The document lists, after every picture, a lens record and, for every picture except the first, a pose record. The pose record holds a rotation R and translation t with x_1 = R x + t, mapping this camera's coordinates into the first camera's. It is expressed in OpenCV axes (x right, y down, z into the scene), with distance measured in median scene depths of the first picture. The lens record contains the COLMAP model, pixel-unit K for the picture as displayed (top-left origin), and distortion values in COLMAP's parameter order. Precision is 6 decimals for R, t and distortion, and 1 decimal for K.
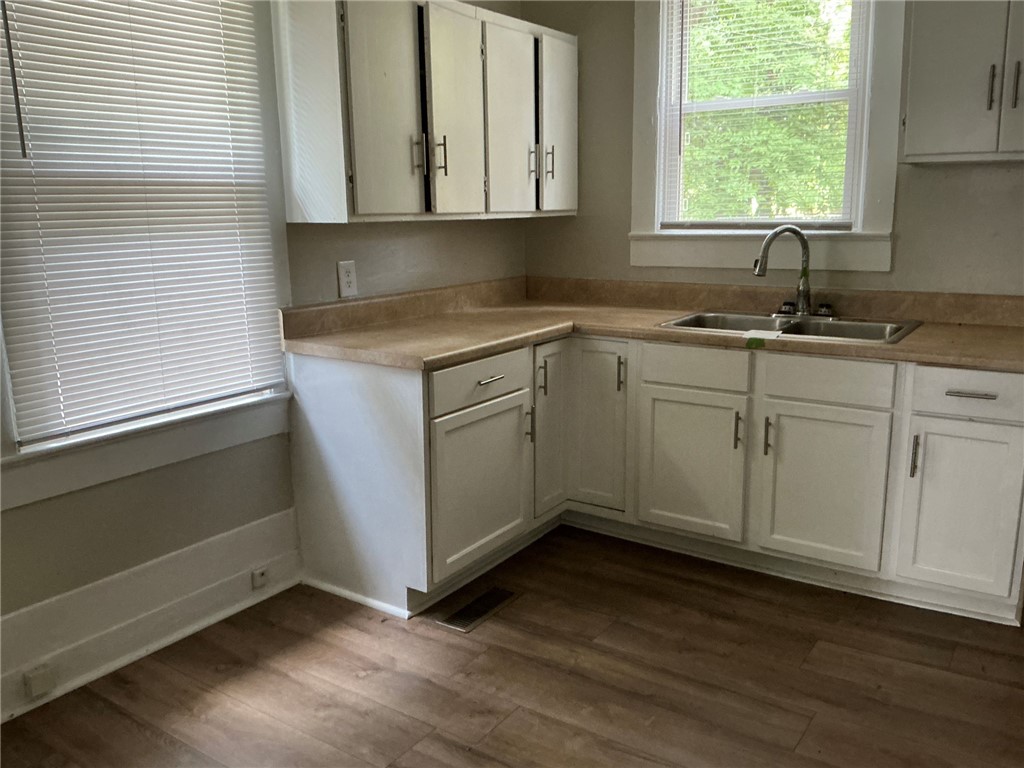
lens RADIAL K [[852.0, 0, 515.2], [0, 852.0, 386.3], [0, 0, 1]] dist [0.099789, -0.175954]
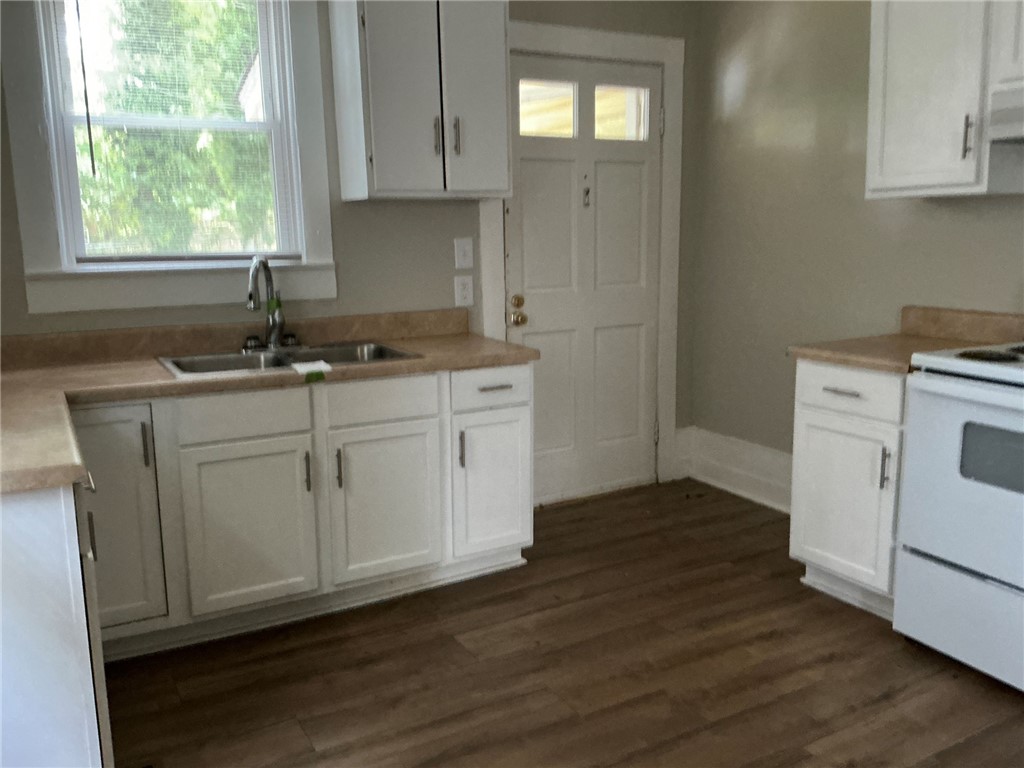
lens RADIAL K [[852.0, 0, 511.3], [0, 852.0, 375.2], [0, 0, 1]] dist [0.099789, -0.175954]
pose [[0.451599, -0.140989, 0.881011, -0.444551], [0.192634, 0.979554, 0.058016, -0.062329], [-0.871178, 0.143513, 0.469525, 0.343259]]
